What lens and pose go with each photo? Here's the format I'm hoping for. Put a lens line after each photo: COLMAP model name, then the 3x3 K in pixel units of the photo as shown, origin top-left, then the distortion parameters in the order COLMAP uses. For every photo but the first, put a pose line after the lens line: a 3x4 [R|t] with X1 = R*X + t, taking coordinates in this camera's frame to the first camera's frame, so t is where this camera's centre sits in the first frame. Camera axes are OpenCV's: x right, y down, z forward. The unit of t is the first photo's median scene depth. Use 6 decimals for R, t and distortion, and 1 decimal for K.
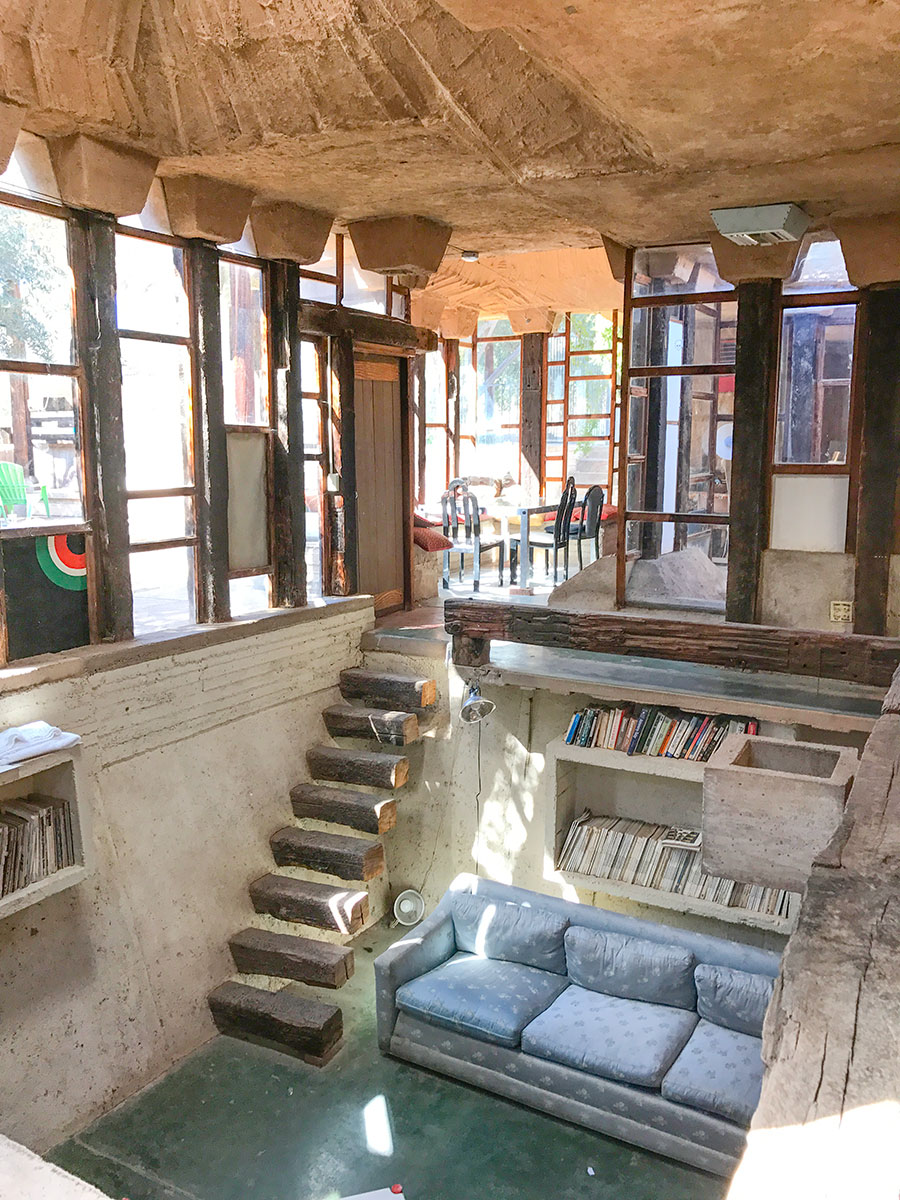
lens RADIAL K [[951.8, 0, 450.0], [0, 951.8, 600.0], [0, 0, 1]] dist [-0.000102, 0.000307]
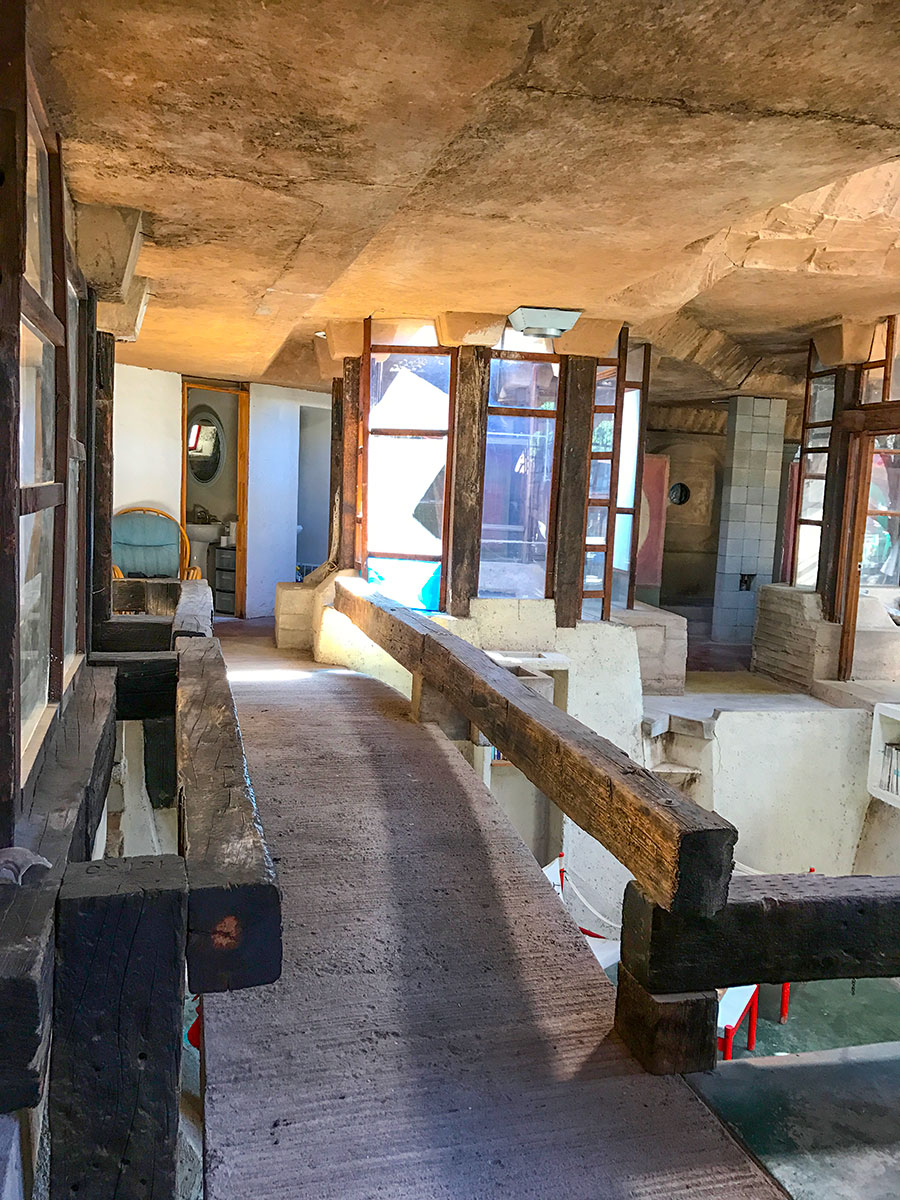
lens RADIAL K [[951.8, 0, 450.0], [0, 951.8, 600.0], [0, 0, 1]] dist [-0.000102, 0.000307]
pose [[-0.710279, 0.046623, -0.702375, 1.317298], [-0.154039, 0.963325, 0.219718, -0.255415], [0.686859, 0.264255, -0.677048, 1.680157]]
